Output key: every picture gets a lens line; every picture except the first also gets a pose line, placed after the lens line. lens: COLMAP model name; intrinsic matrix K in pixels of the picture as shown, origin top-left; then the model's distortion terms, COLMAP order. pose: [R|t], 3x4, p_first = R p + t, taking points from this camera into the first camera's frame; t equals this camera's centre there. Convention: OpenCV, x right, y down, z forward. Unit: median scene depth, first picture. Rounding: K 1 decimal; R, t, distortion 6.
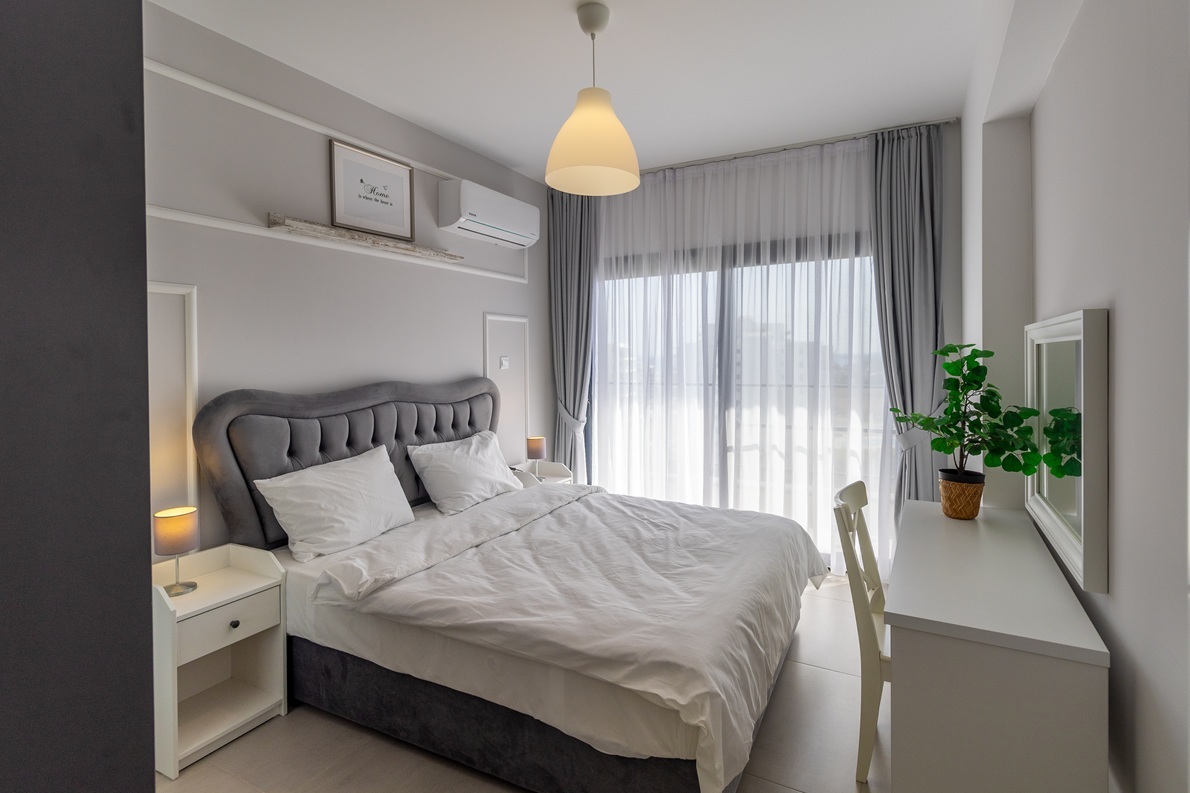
lens RADIAL K [[569.3, 0, 611.9], [0, 569.3, 368.0], [0, 0, 1]] dist [-0.001090, 0.000039]
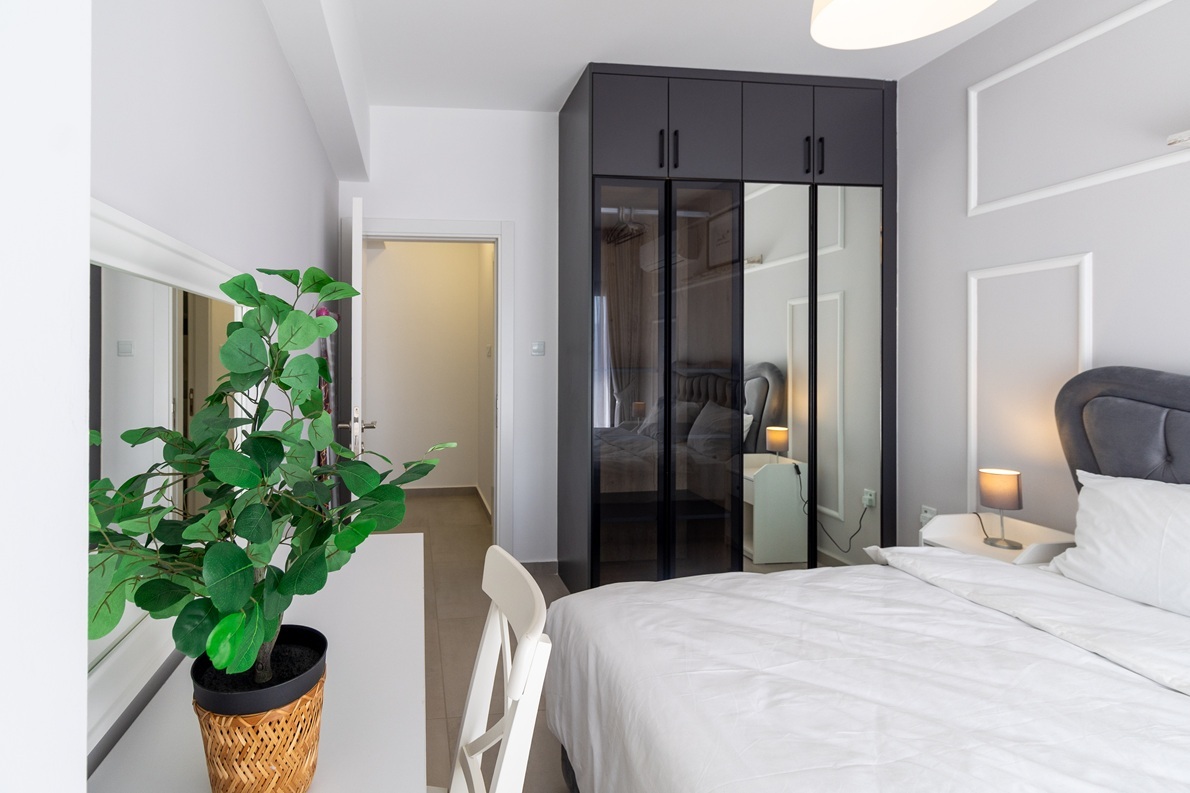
lens RADIAL K [[599.0, 0, 477.0], [0, 599.0, 359.0], [0, 0, 1]] dist [0.000652, -0.000045]
pose [[-0.825628, 0.012195, -0.564083, 0.612979], [-0.000022, 0.999766, 0.021646, 0.007817], [0.564215, 0.017883, -0.825434, 1.169351]]
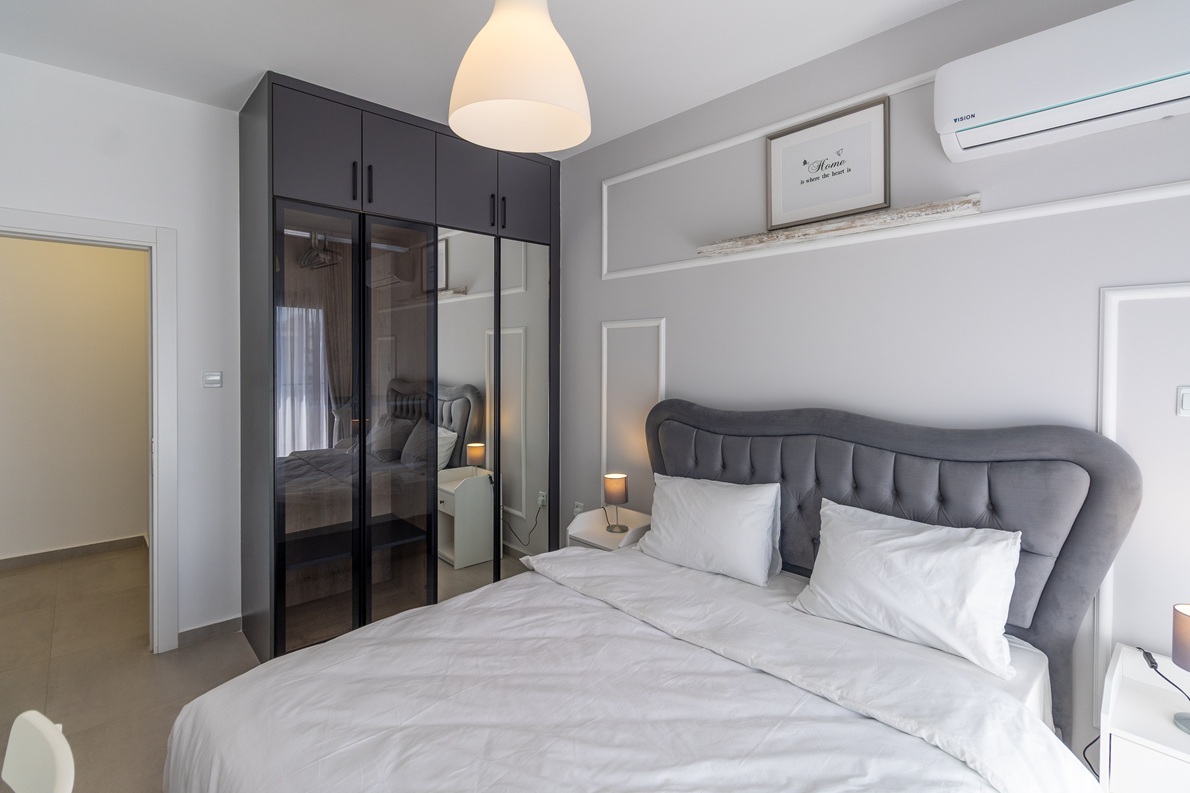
lens RADIAL K [[569.3, 0, 611.9], [0, 569.3, 368.0], [0, 0, 1]] dist [-0.001090, 0.000039]
pose [[-0.319858, 0.025846, -0.947113, 0.536450], [-0.018027, 0.999281, 0.033358, -0.065427], [0.947294, 0.027743, -0.319162, 1.230538]]
